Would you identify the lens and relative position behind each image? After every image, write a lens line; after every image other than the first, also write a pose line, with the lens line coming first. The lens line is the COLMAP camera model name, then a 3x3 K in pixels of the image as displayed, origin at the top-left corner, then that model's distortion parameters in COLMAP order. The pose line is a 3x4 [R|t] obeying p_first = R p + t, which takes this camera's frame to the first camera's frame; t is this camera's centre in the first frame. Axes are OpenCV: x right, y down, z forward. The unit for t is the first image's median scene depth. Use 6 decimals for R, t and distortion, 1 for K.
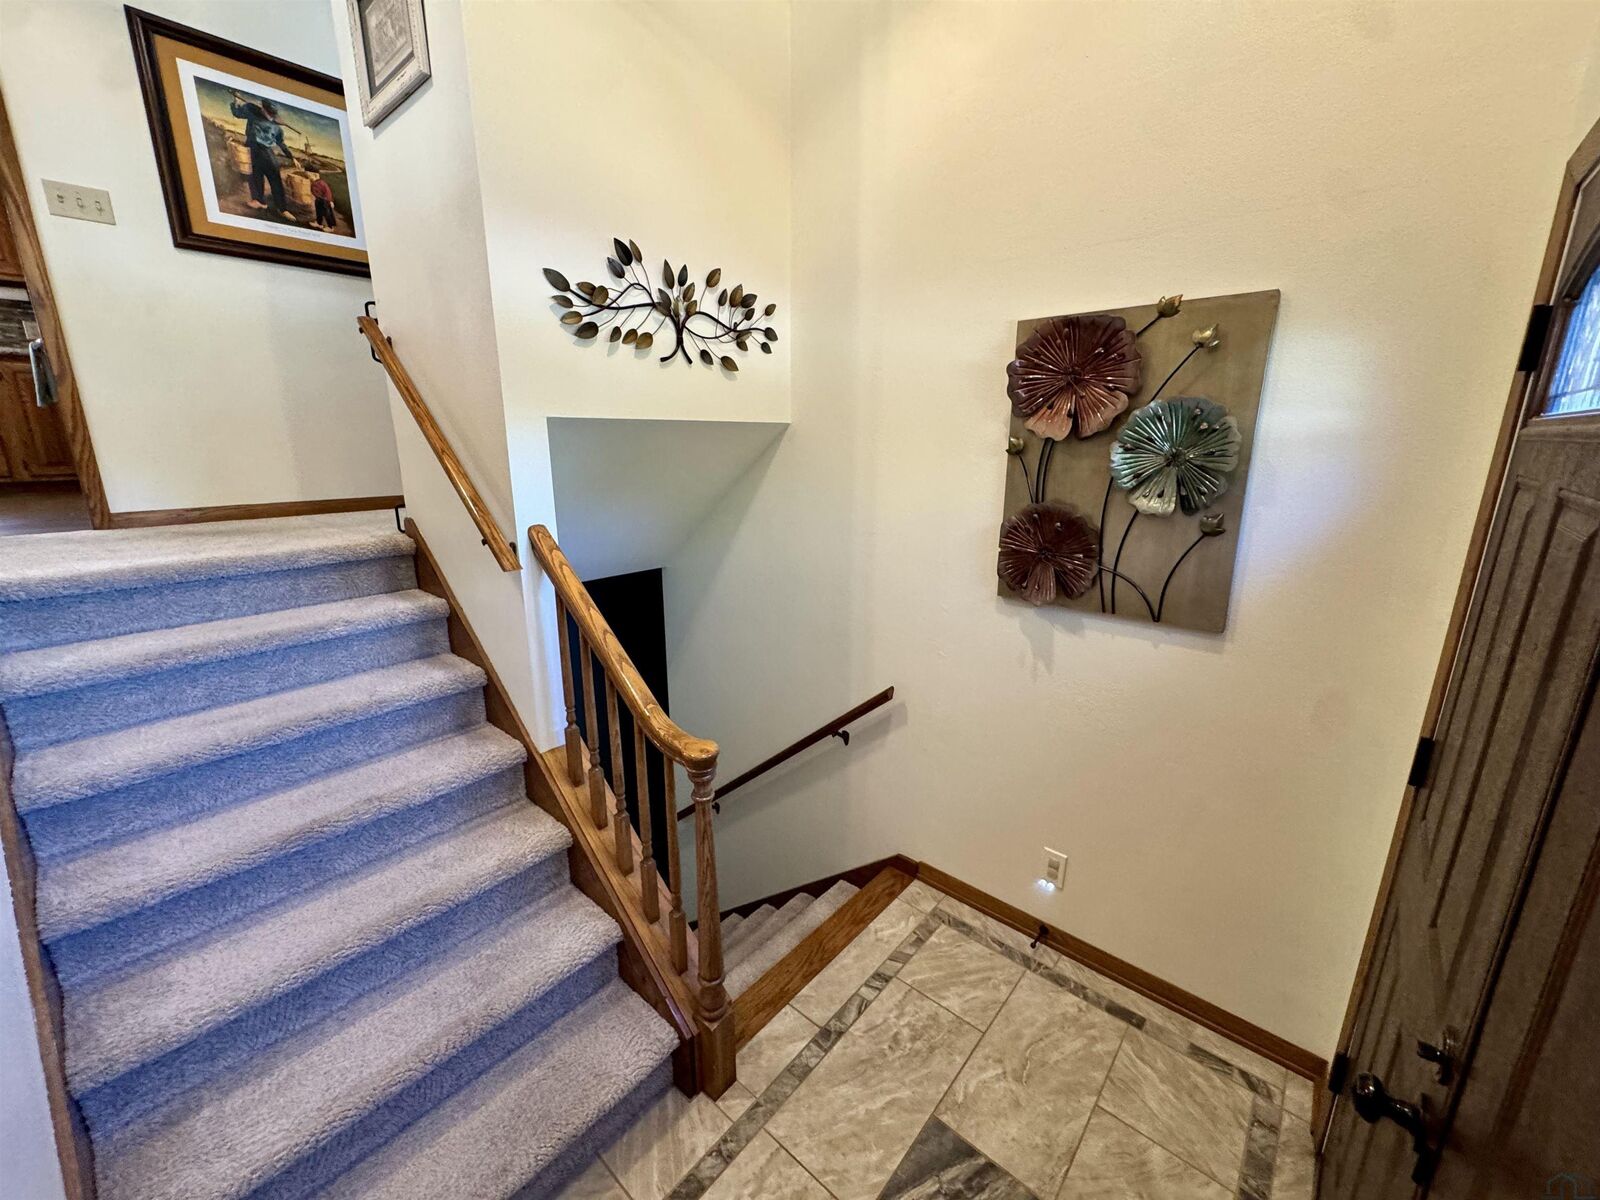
lens RADIAL K [[636.7, 0, 798.2], [0, 636.7, 594.5], [0, 0, 1]] dist [-0.003790, 0.000152]
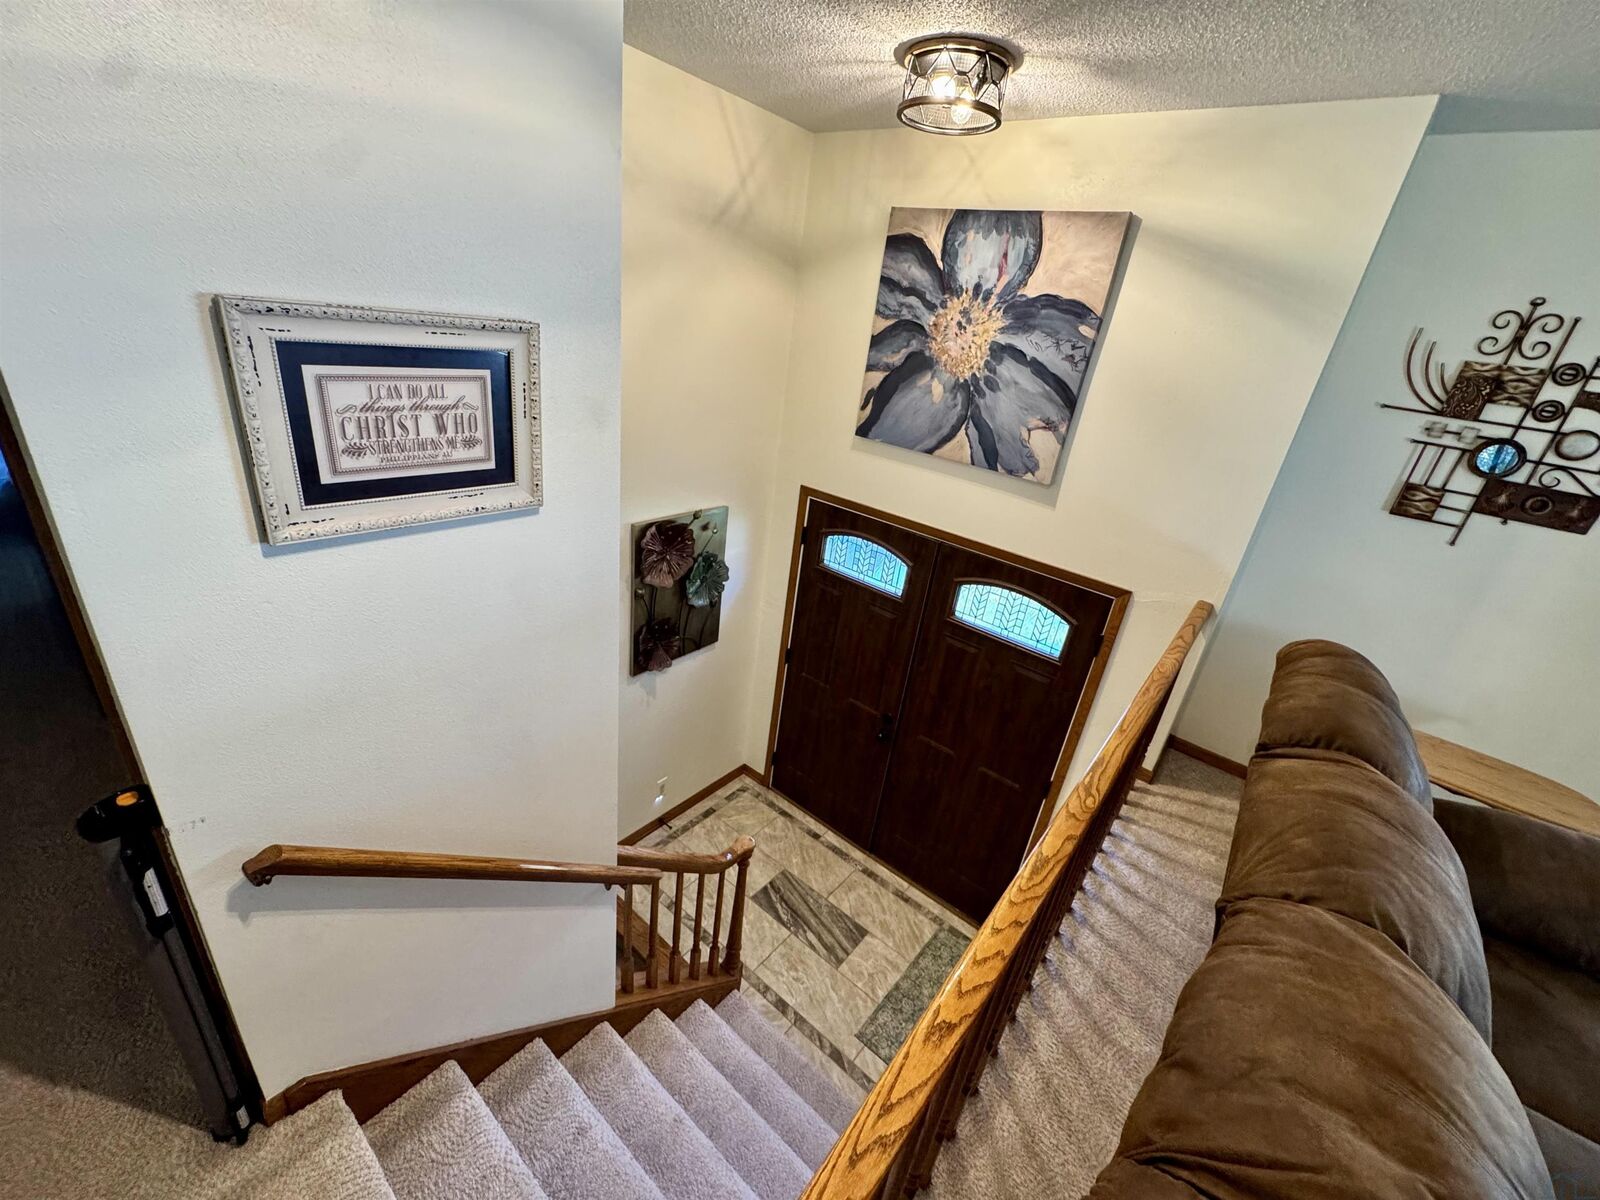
lens RADIAL K [[636.7, 0, 798.2], [0, 636.7, 594.5], [0, 0, 1]] dist [-0.003790, 0.000152]
pose [[-0.028521, -0.404822, 0.913951, -1.106072], [0.124674, 0.905742, 0.405077, -0.799848], [-0.991788, 0.125499, 0.024639, 0.528617]]
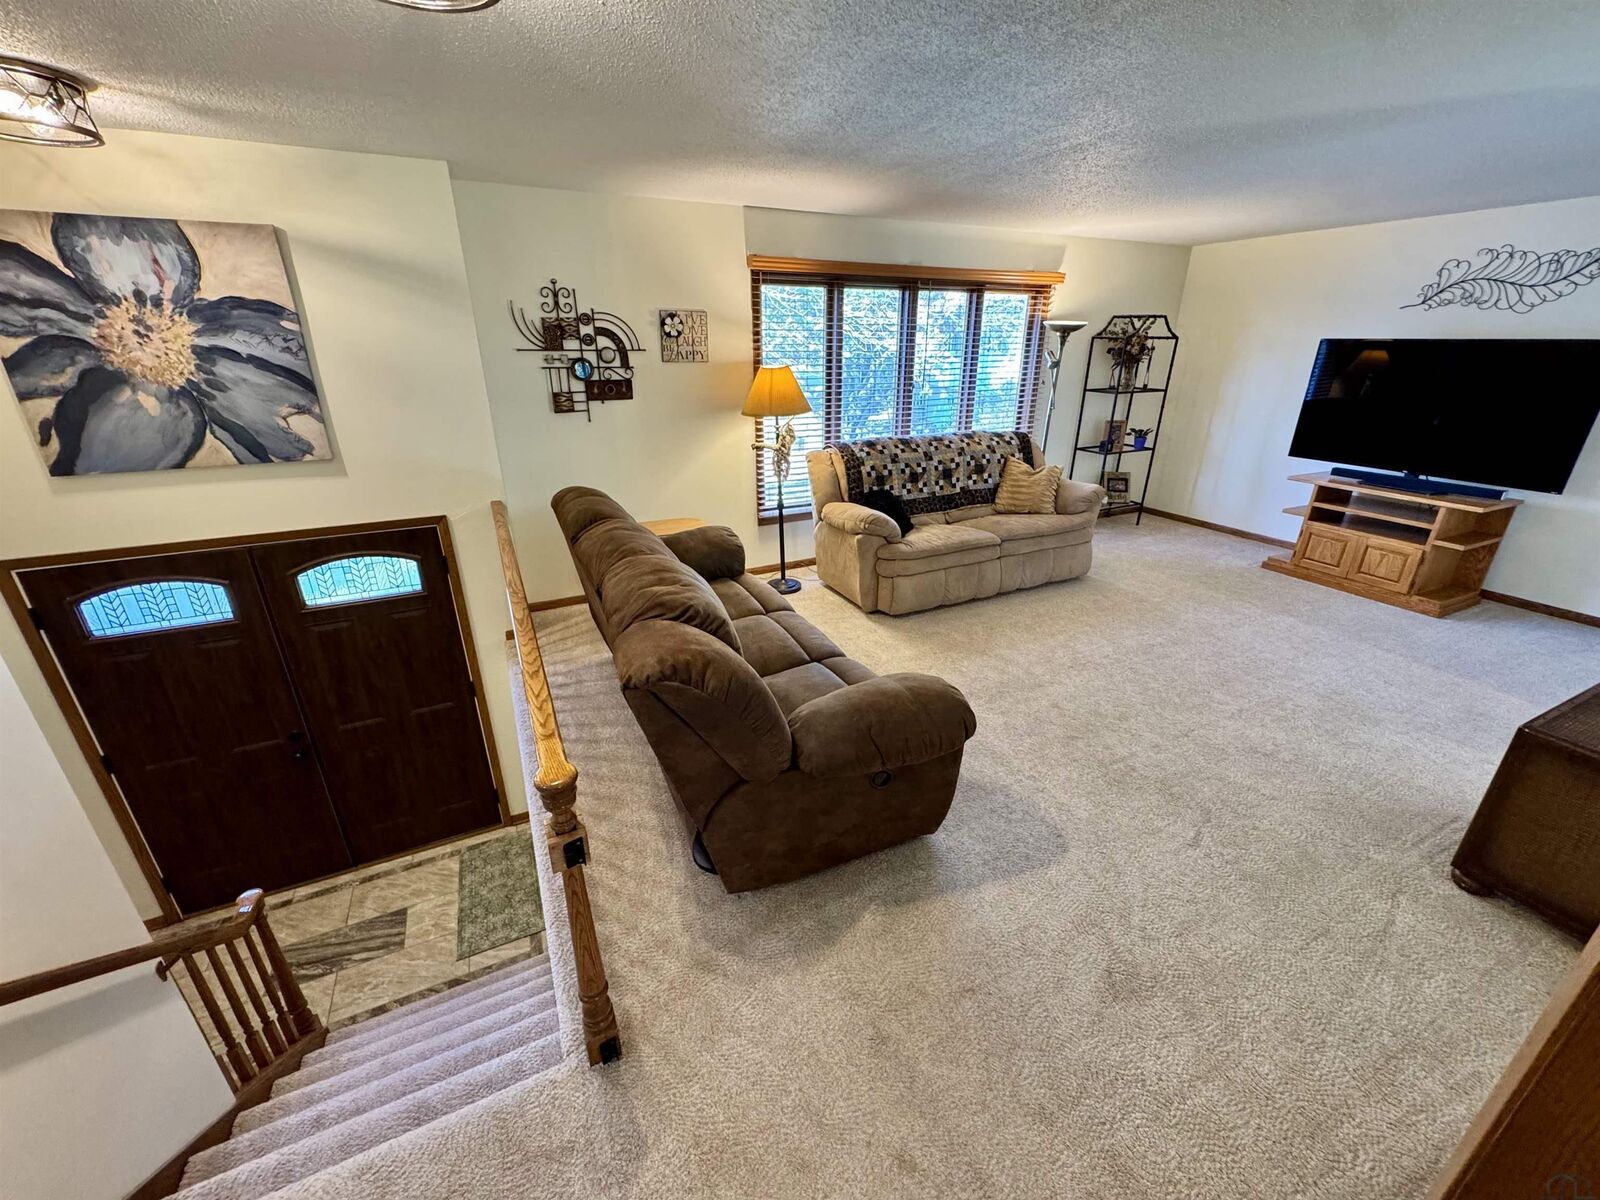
lens RADIAL K [[636.7, 0, 798.2], [0, 636.7, 594.5], [0, 0, 1]] dist [-0.003790, 0.000152]
pose [[-0.922235, -0.141258, 0.359902, -1.459907], [0.097029, 0.816518, 0.569108, -0.902616], [-0.374257, 0.559772, -0.739315, 0.915436]]
